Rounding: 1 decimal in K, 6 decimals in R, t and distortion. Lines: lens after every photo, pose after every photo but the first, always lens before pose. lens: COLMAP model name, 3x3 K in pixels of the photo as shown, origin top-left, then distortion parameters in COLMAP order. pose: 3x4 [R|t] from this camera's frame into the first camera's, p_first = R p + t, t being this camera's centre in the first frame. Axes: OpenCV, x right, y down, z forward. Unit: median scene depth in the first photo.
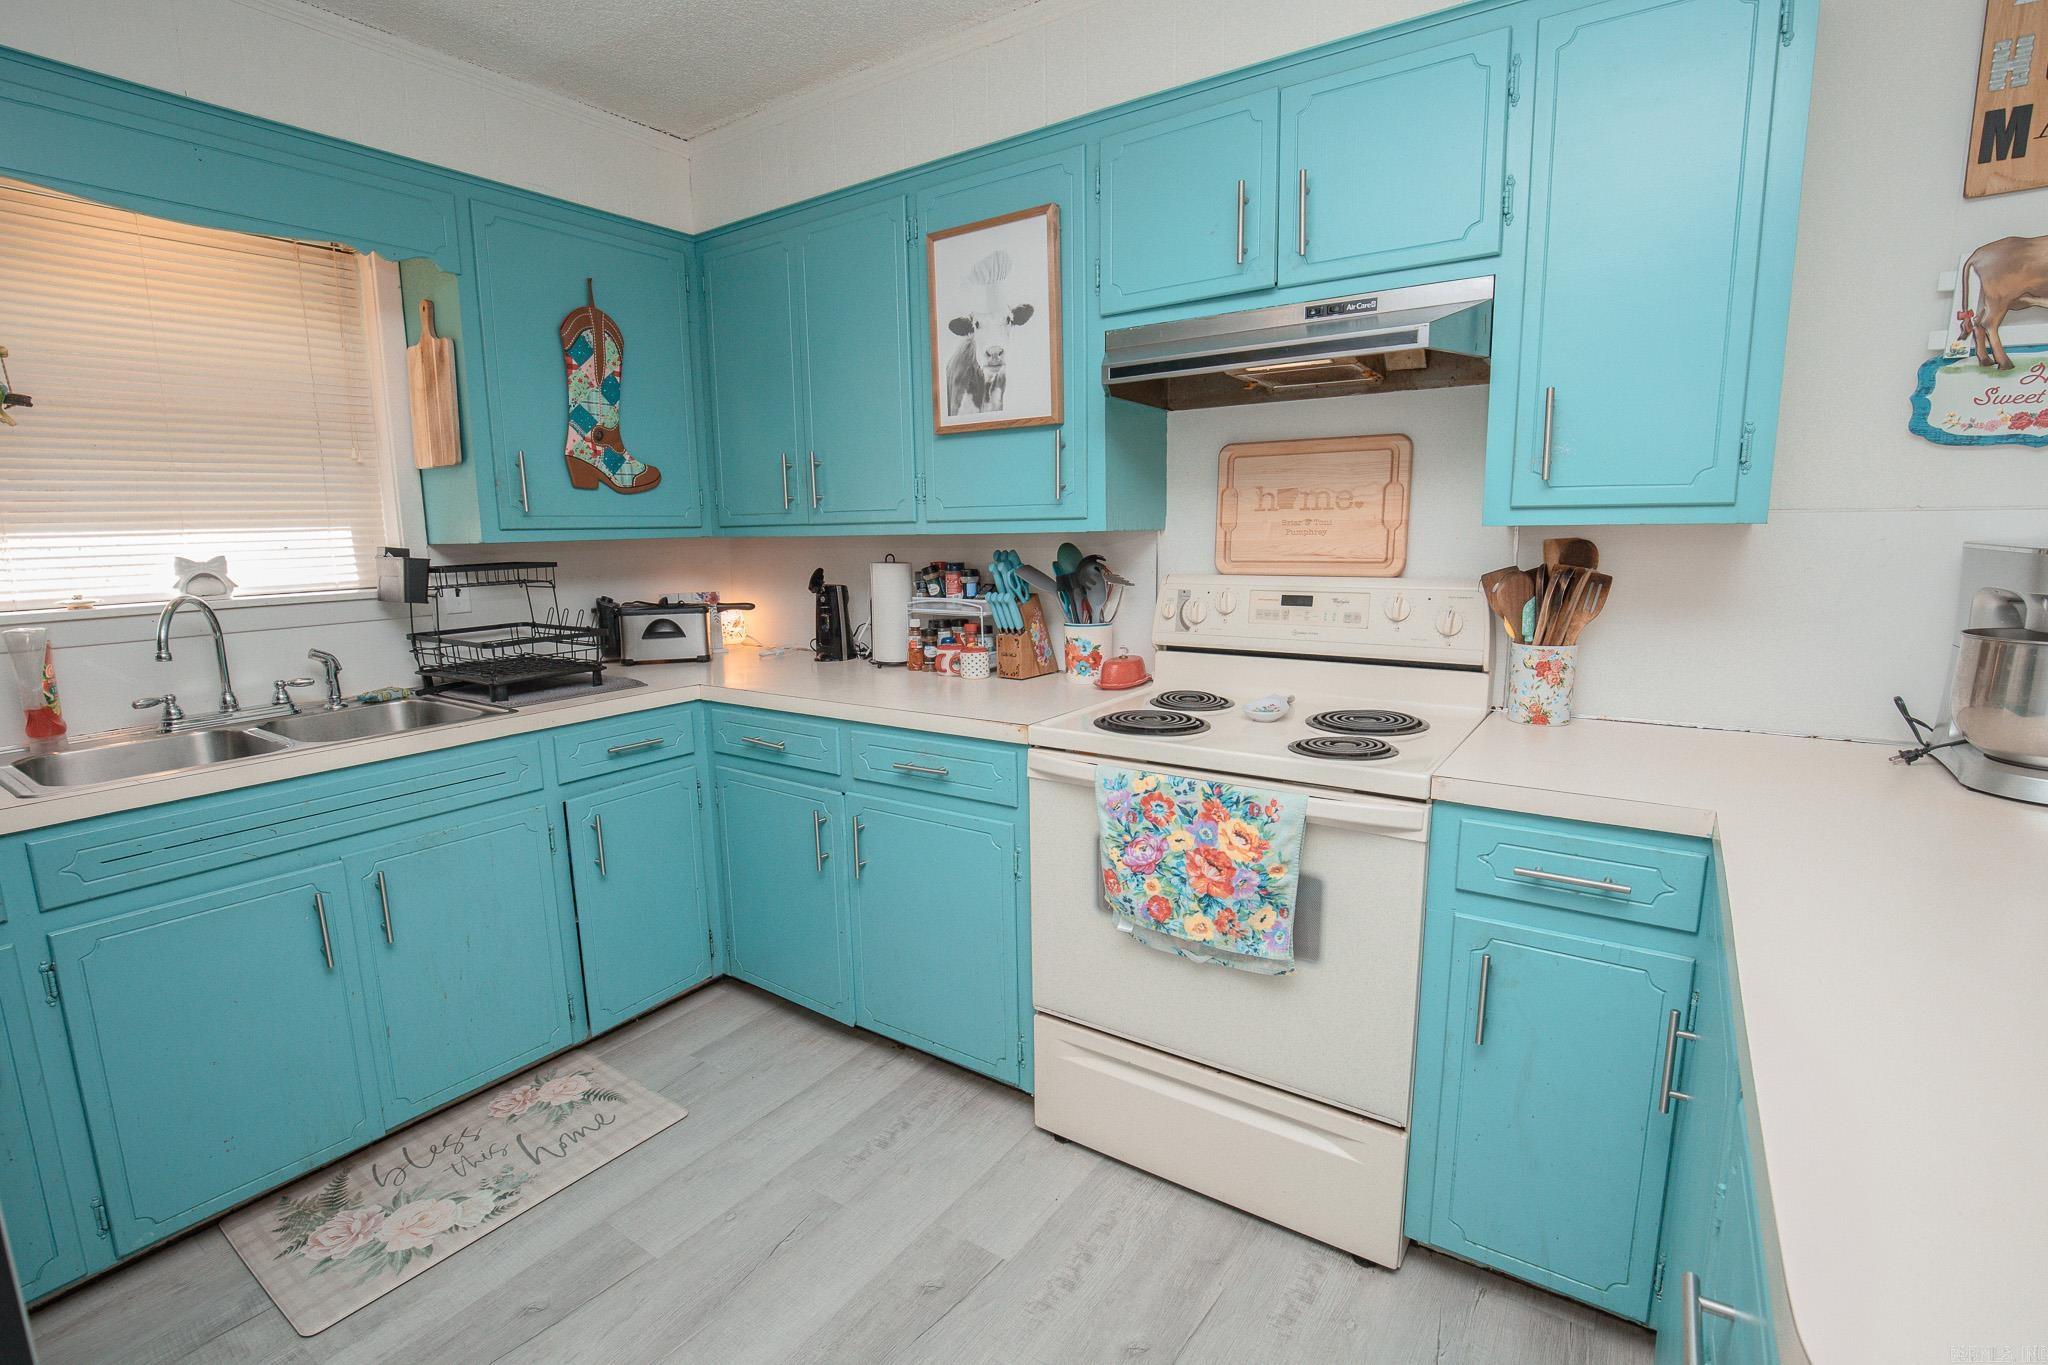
lens RADIAL K [[953.8, 0, 1028.7], [0, 953.8, 686.0], [0, 0, 1]] dist [-0.032977, 0.007223]
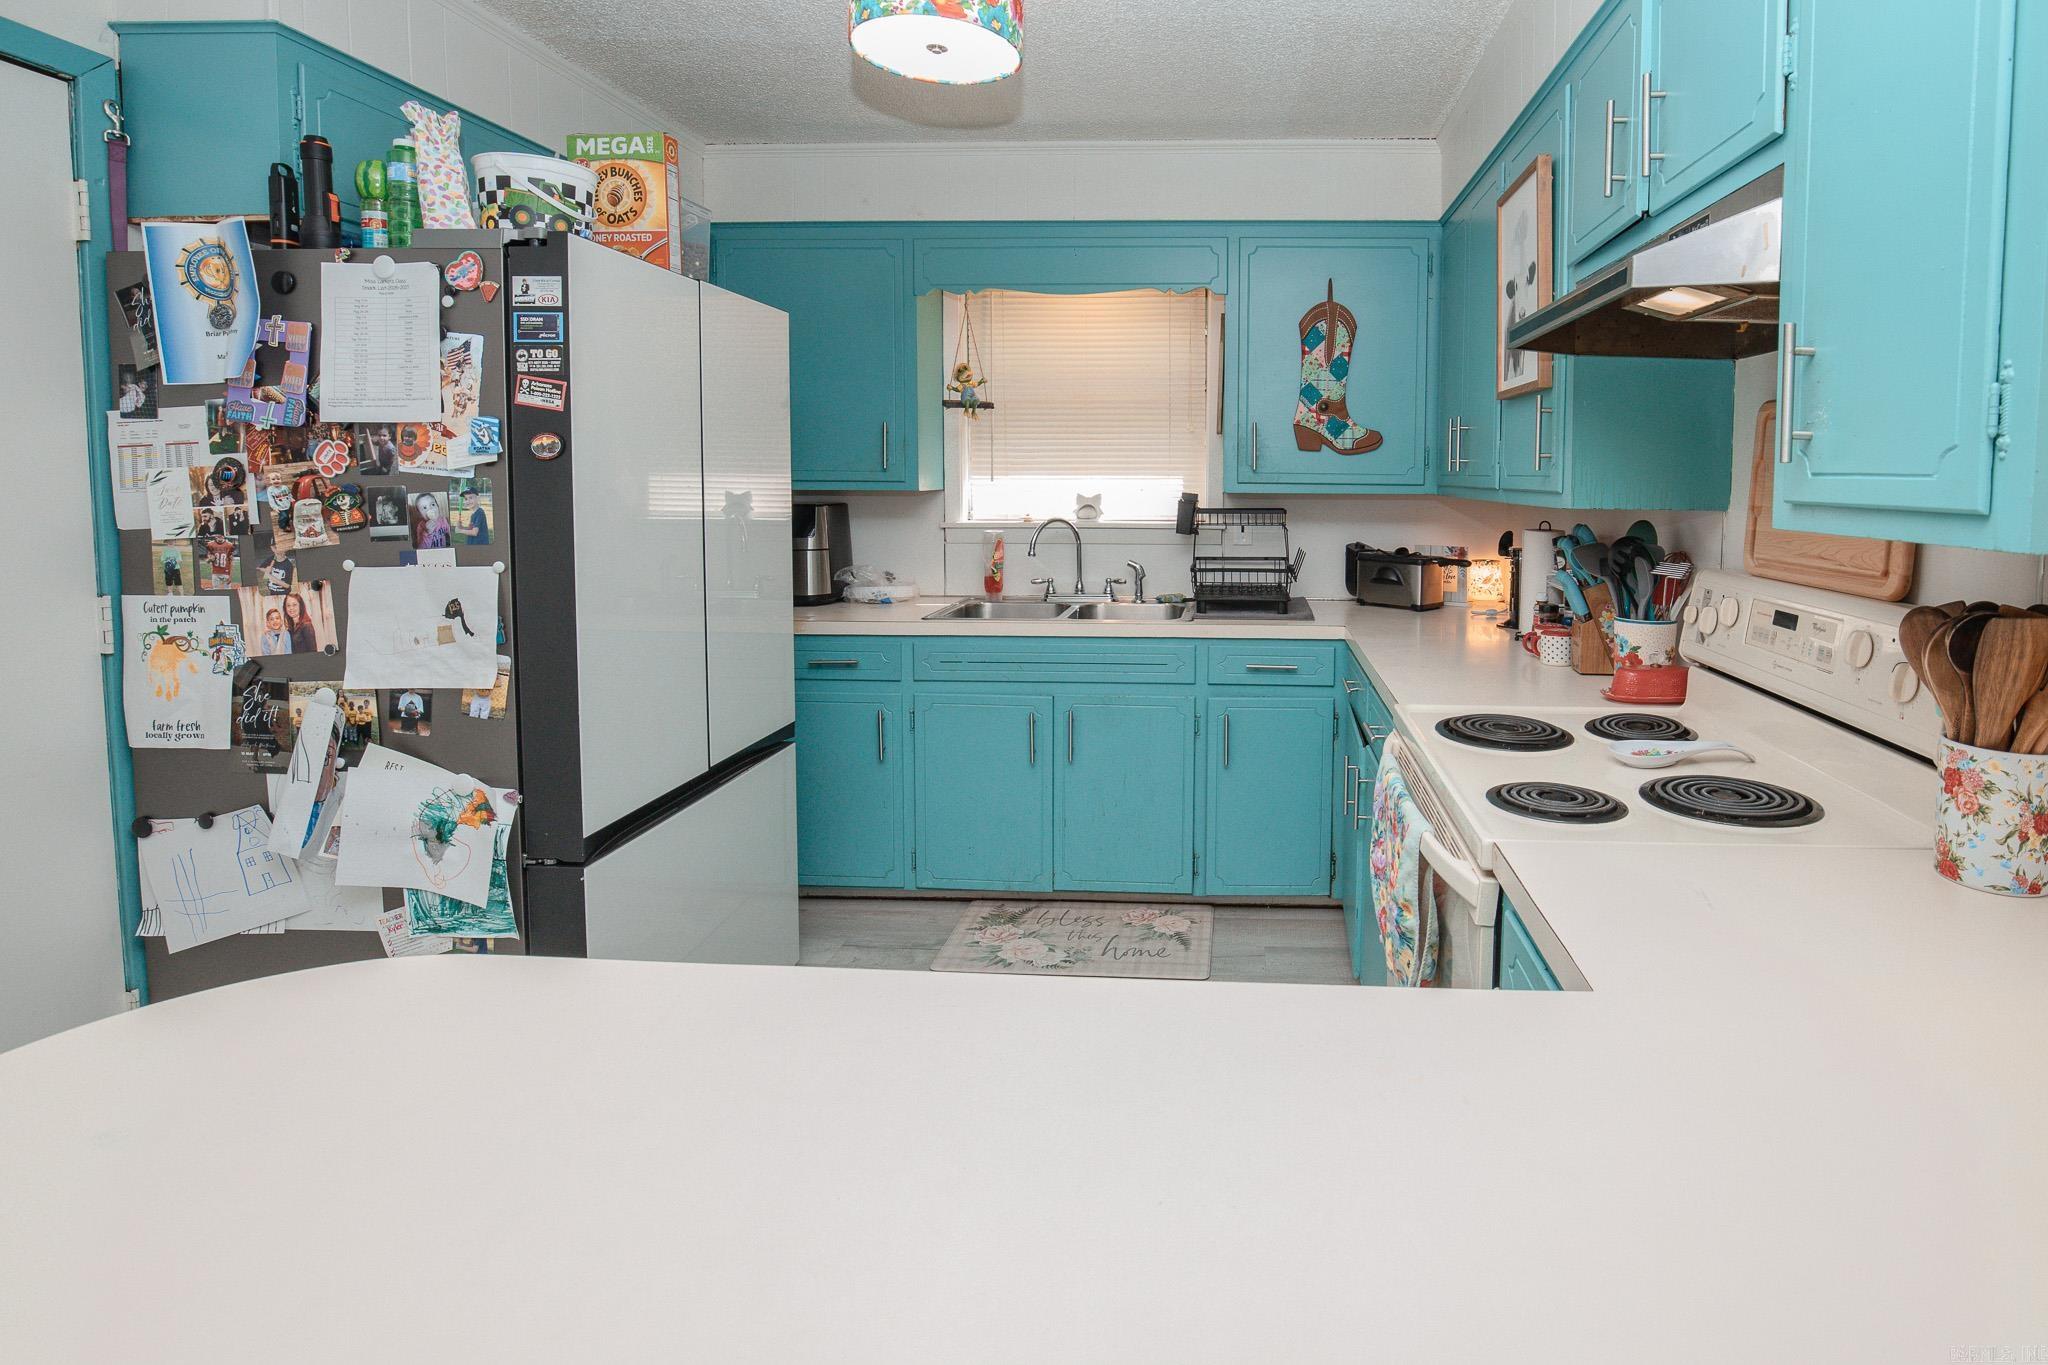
lens RADIAL K [[1058.2, 0, 1205.8], [0, 1058.2, 538.5], [0, 0, 1]] dist [-0.024533, -0.001321]
pose [[0.532905, 0.073888, -0.842943, 0.714241], [-0.156599, 0.987584, -0.012435, -0.073340], [0.831558, 0.138631, 0.537859, 0.219039]]
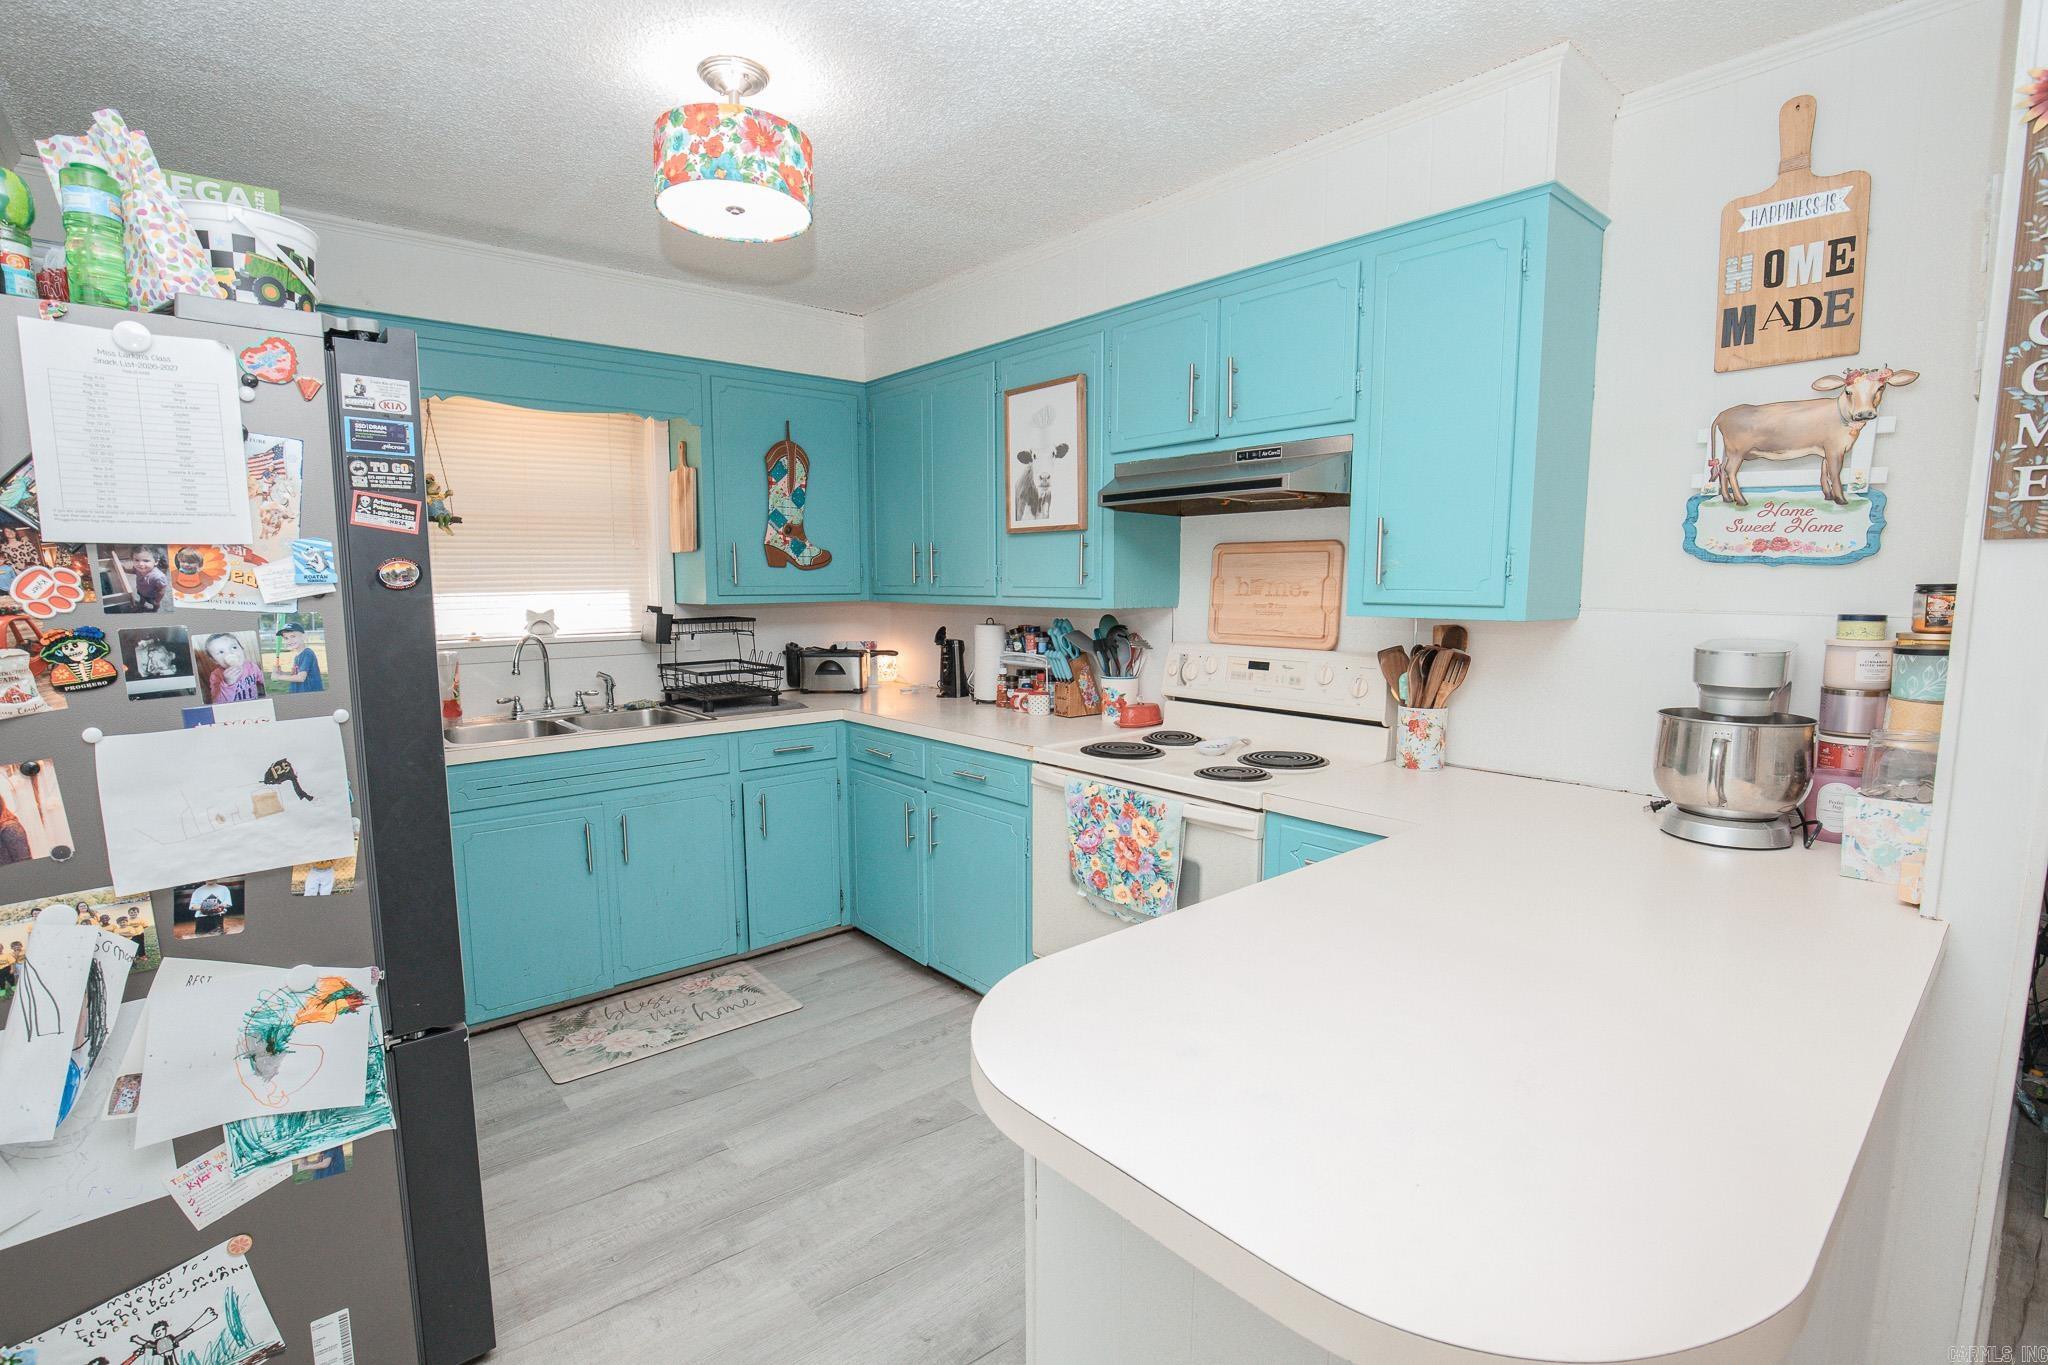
lens RADIAL K [[953.8, 0, 1028.0], [0, 953.8, 693.1], [0, 0, 1]] dist [-0.032977, 0.007223]
pose [[0.968241, 0.046326, -0.245688, 0.303069], [-0.056990, 0.997708, -0.036472, 0.012897], [0.243436, 0.049316, 0.968662, -0.333792]]
